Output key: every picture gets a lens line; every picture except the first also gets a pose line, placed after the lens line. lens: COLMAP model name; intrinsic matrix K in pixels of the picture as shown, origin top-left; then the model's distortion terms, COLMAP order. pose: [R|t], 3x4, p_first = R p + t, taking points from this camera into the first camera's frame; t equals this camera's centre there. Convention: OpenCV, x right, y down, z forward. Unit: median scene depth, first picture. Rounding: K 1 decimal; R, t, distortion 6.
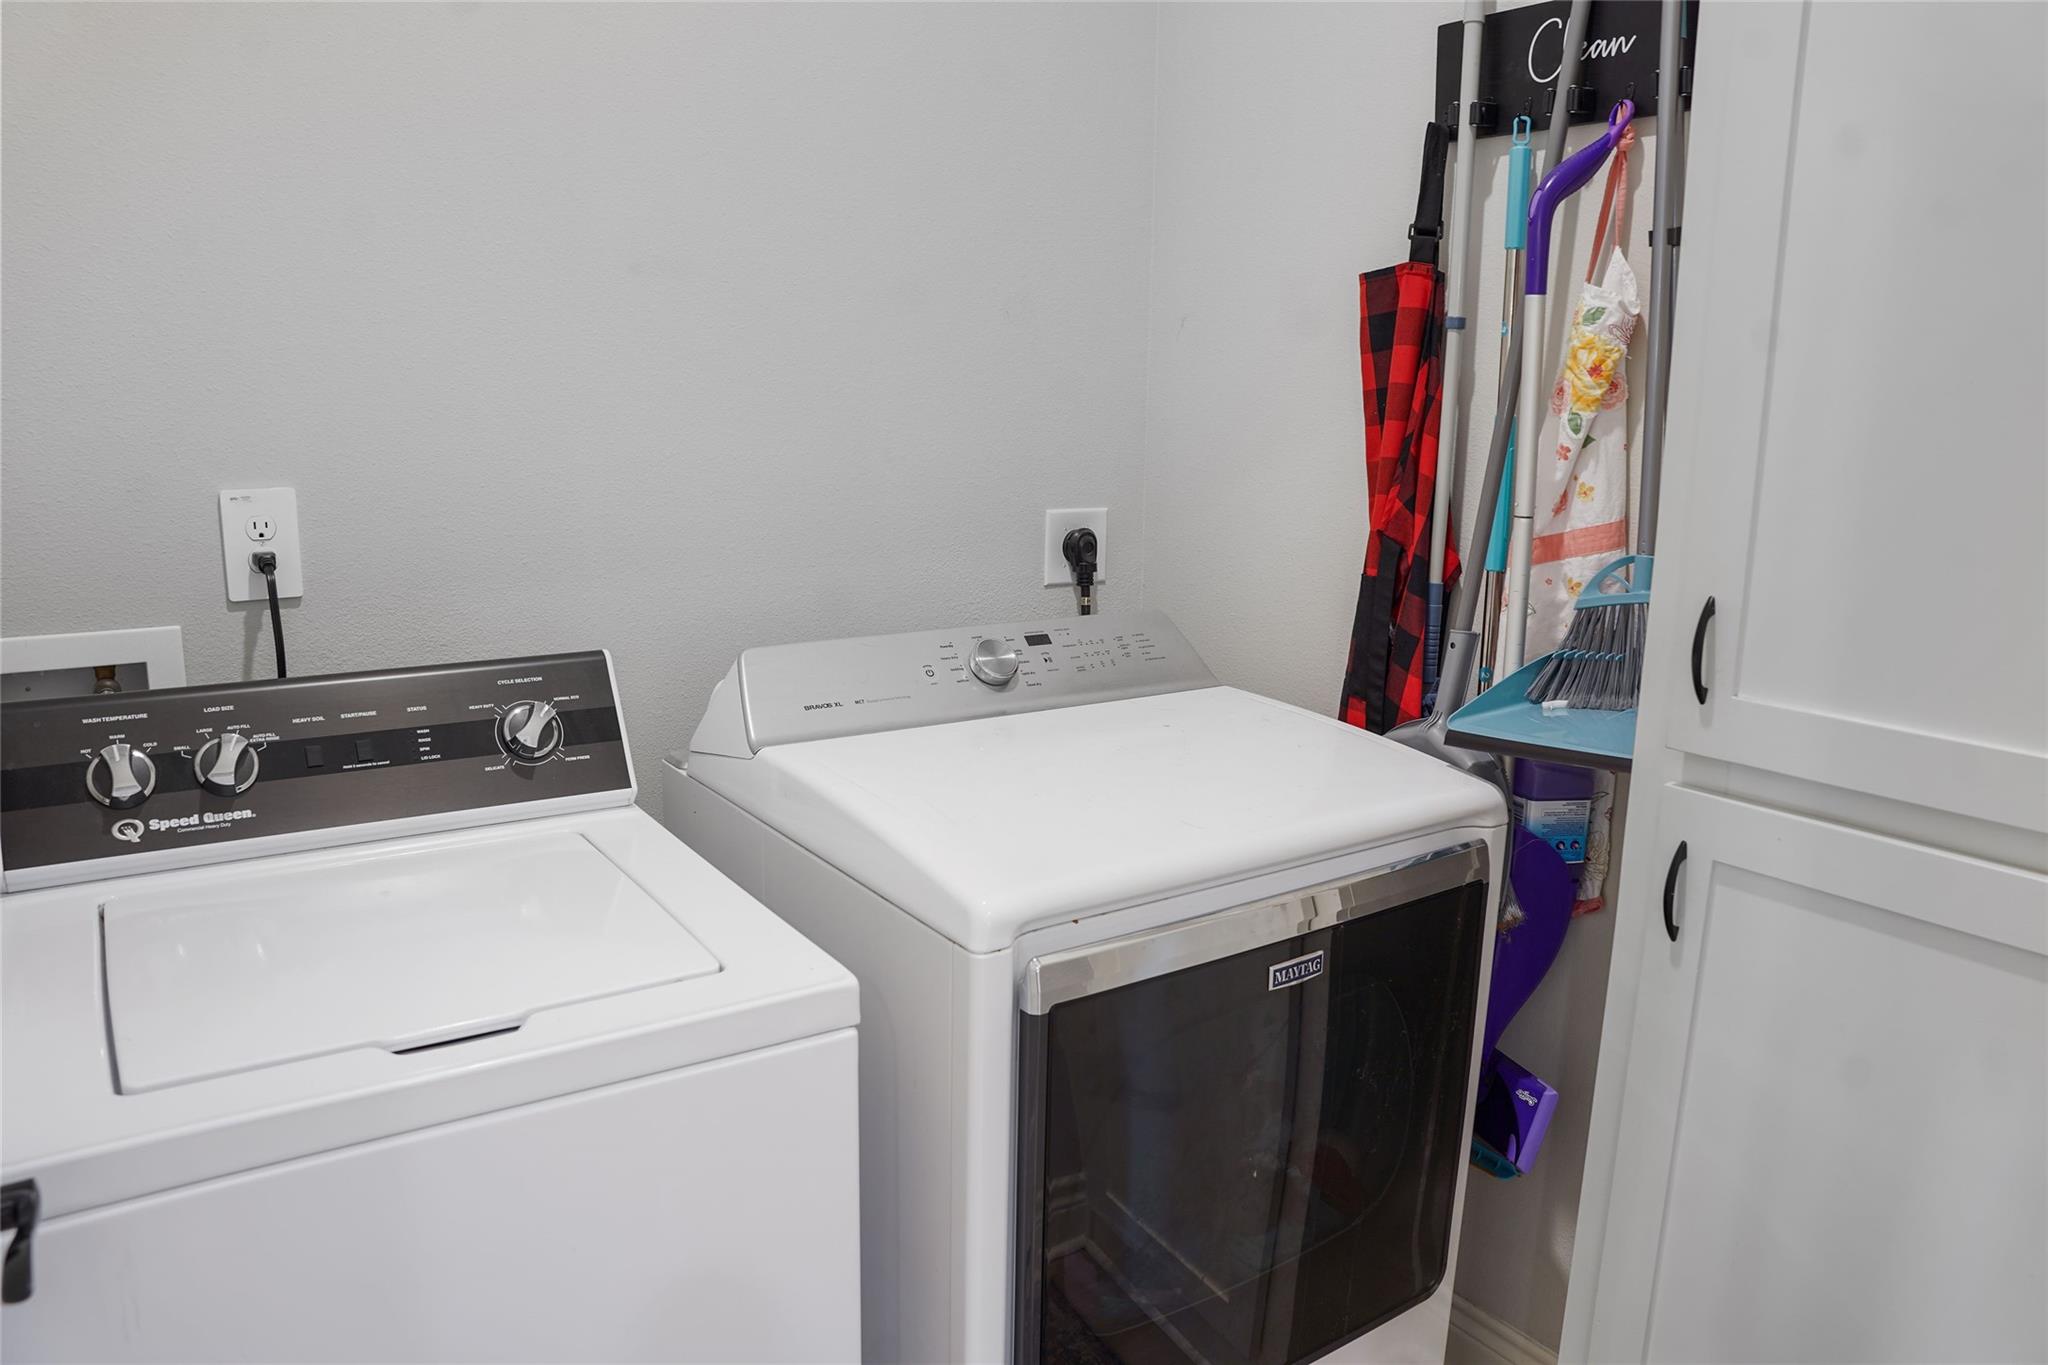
lens RADIAL K [[1436.4, 0, 1039.8], [0, 1436.4, 675.6], [0, 0, 1]] dist [-0.136788, 0.071040]
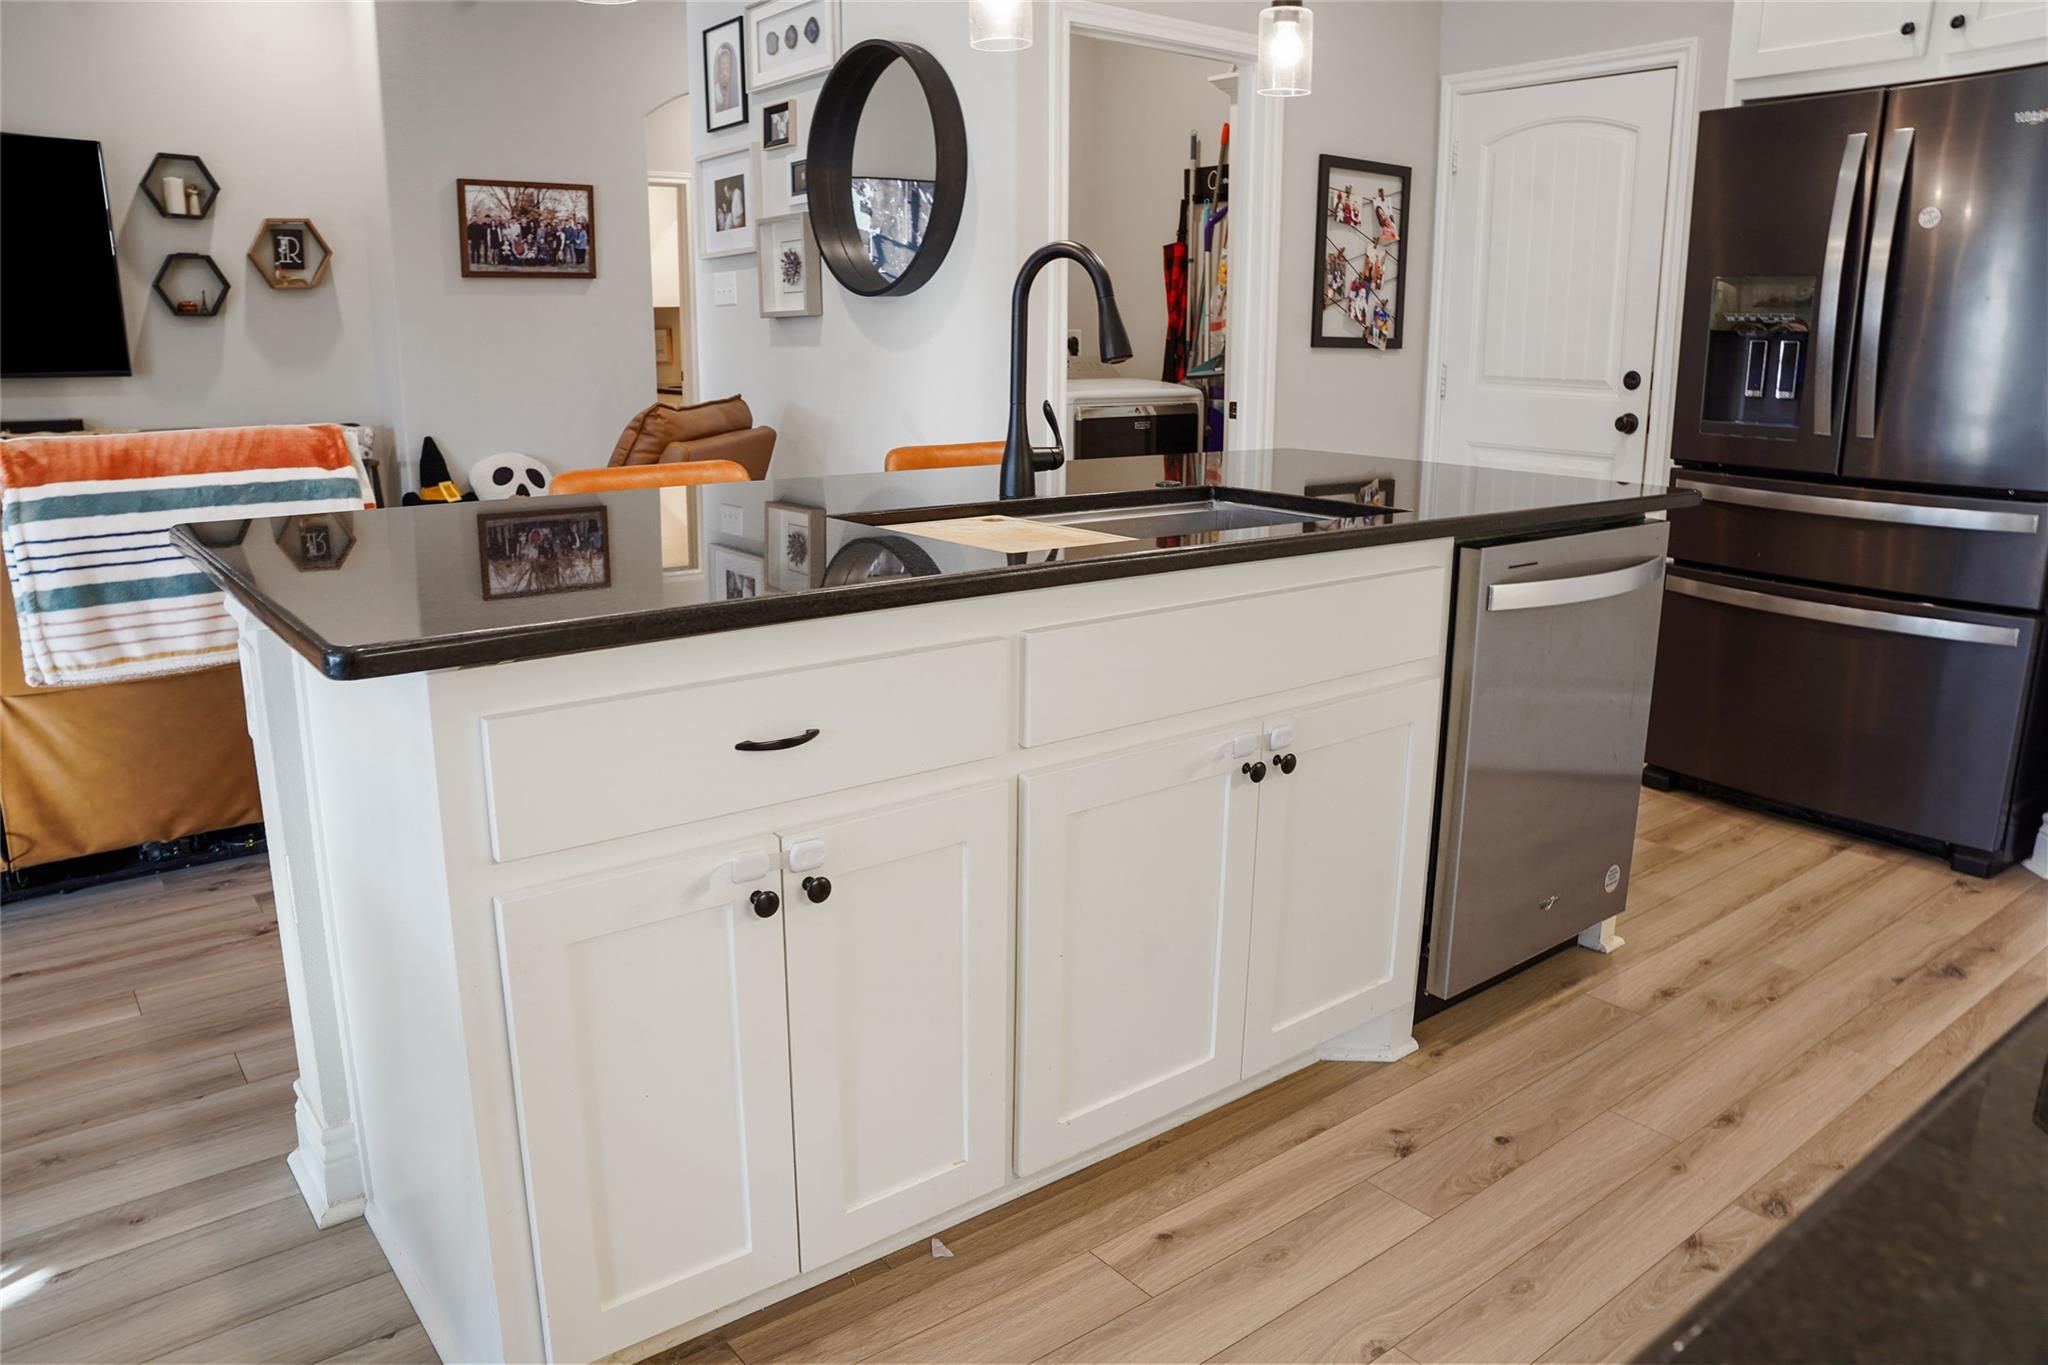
lens RADIAL K [[1415.2, 0, 1034.0], [0, 1415.2, 669.6], [0, 0, 1]] dist [-0.164837, 0.117682]
pose [[0.998282, -0.029395, 0.050686, -0.277845], [0.028302, 0.999354, 0.022139, 0.659242], [-0.051304, -0.020666, 0.998469, -2.384184]]
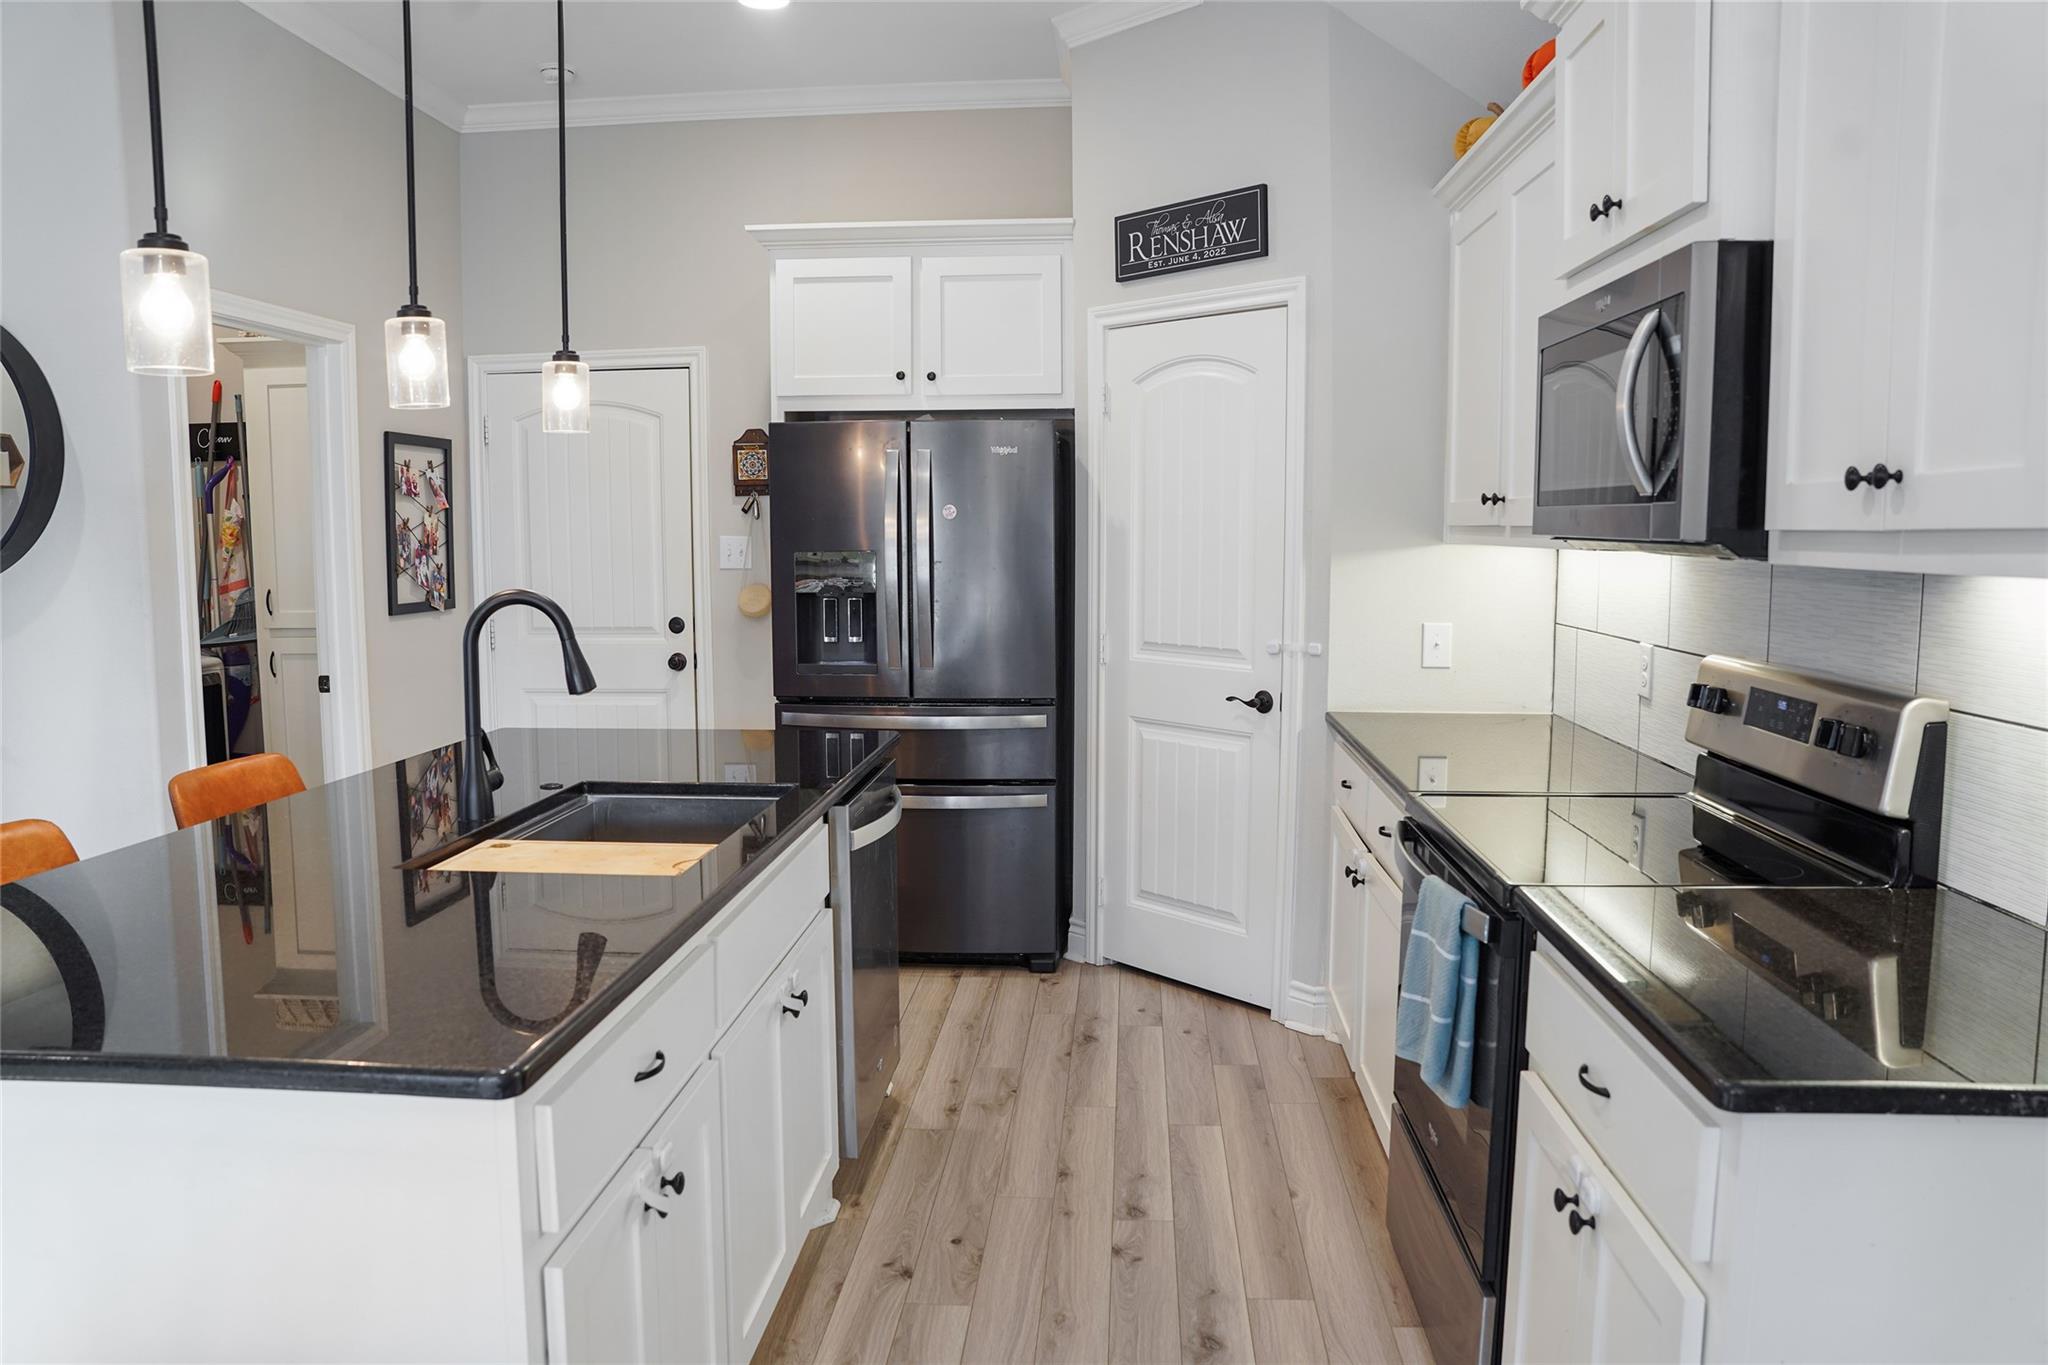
lens RADIAL K [[1436.4, 0, 1019.7], [0, 1436.4, 674.9], [0, 0, 1]] dist [-0.136788, 0.071040]
pose [[0.634437, -0.100940, 0.766355, -0.946628], [0.183093, 0.982847, -0.022121, 0.516501], [-0.750977, 0.154349, 0.642036, -2.416278]]
